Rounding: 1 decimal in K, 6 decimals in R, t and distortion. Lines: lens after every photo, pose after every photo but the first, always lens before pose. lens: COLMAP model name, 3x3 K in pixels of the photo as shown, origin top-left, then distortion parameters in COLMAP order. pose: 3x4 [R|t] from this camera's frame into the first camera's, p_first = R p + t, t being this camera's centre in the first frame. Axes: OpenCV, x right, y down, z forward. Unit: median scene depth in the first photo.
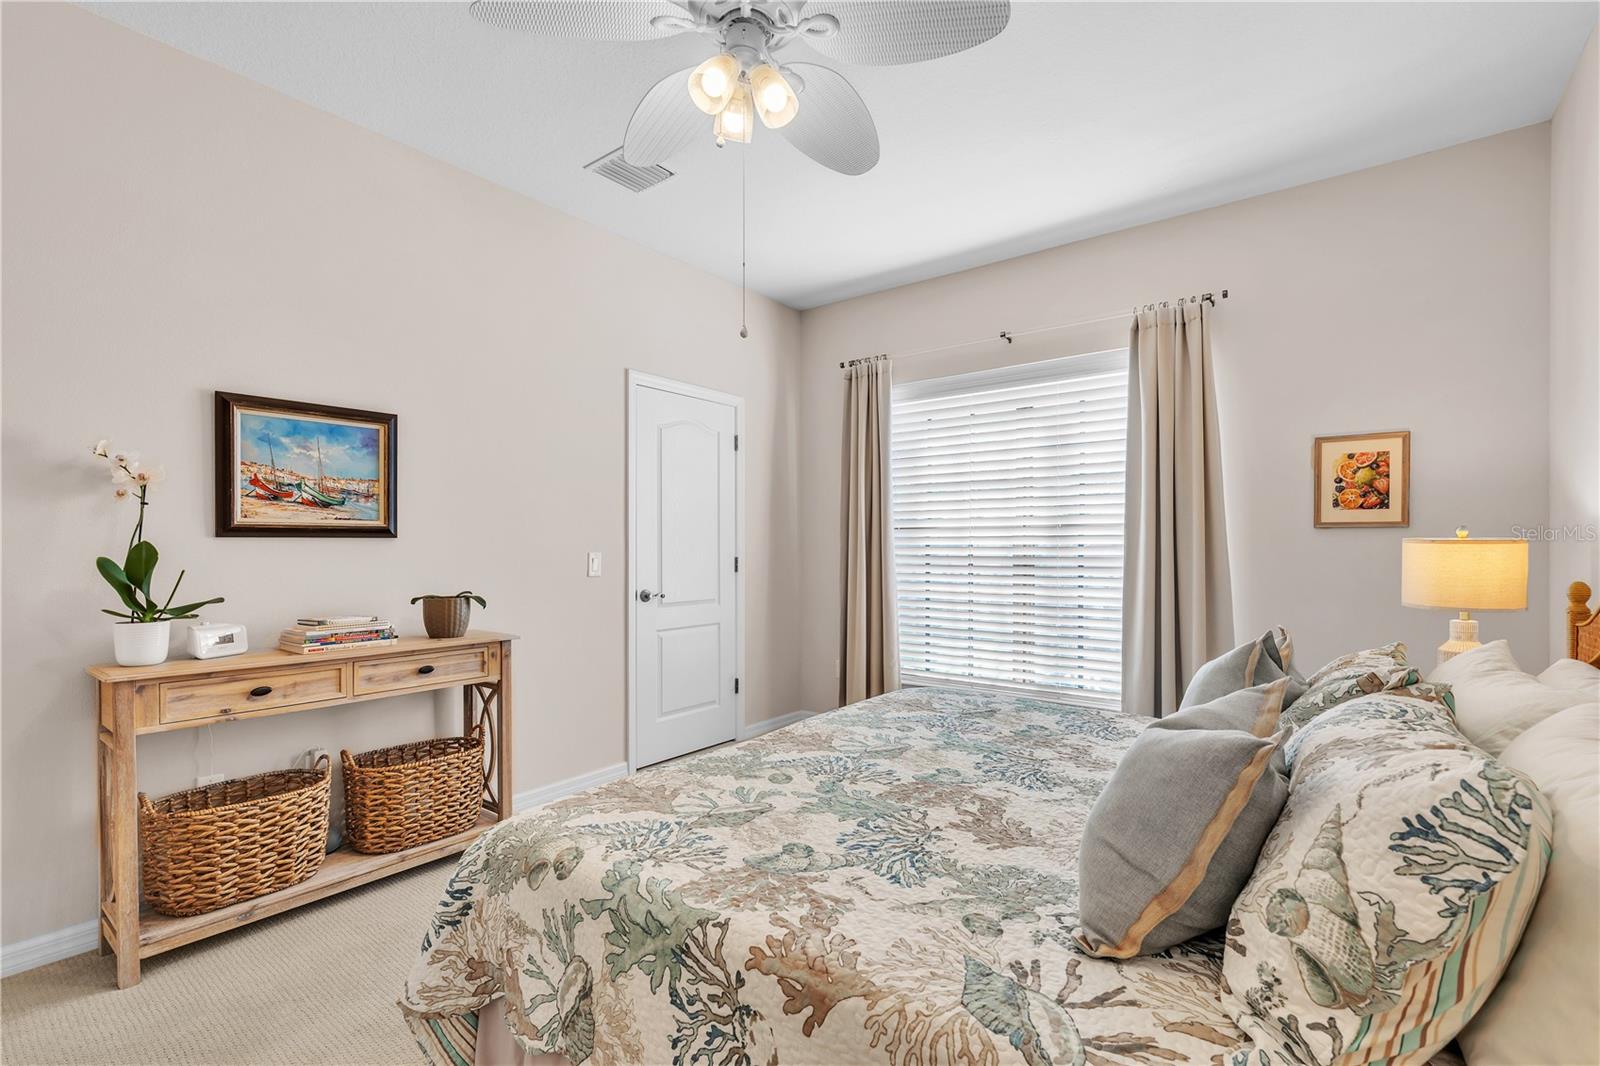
lens RADIAL K [[711.9, 0, 805.6], [0, 711.9, 541.5], [0, 0, 1]] dist [-0.000492, 0.000102]
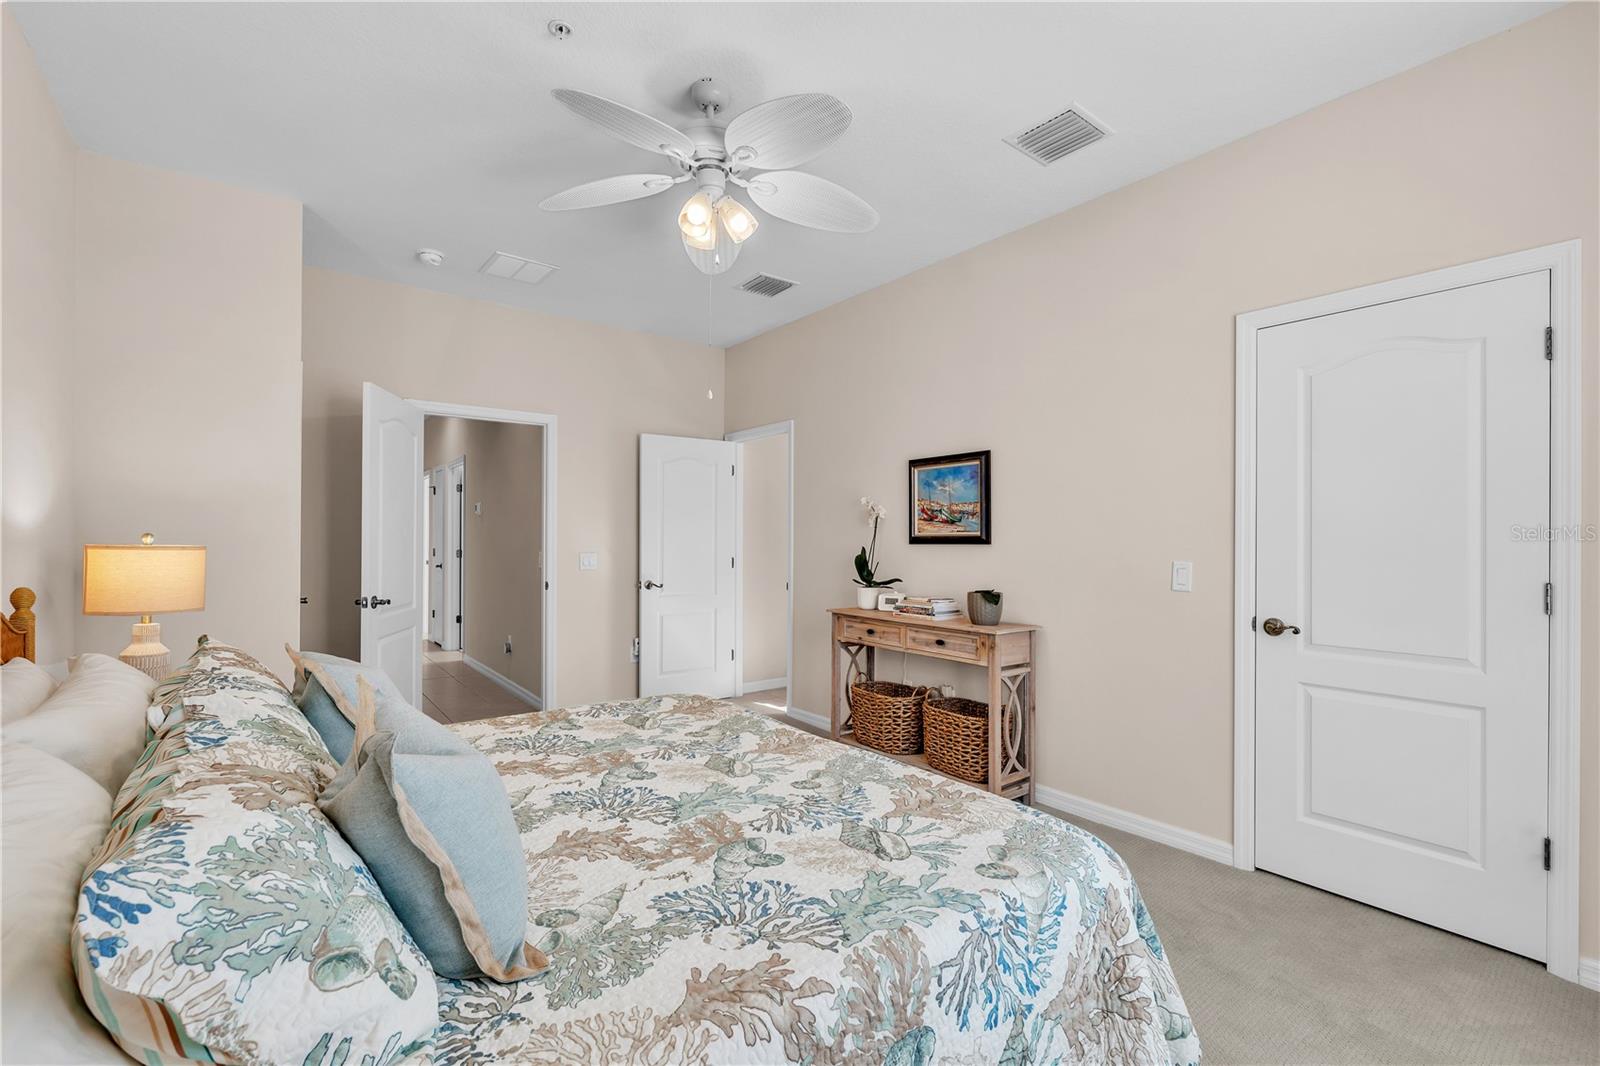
lens RADIAL K [[711.9, 0, 805.6], [0, 711.9, 541.5], [0, 0, 1]] dist [-0.000492, 0.000102]
pose [[-0.259658, 0.000704, -0.965700, 0.866788], [0.003453, 0.999994, -0.000200, -0.012815], [0.965694, -0.003387, -0.259659, 1.138400]]
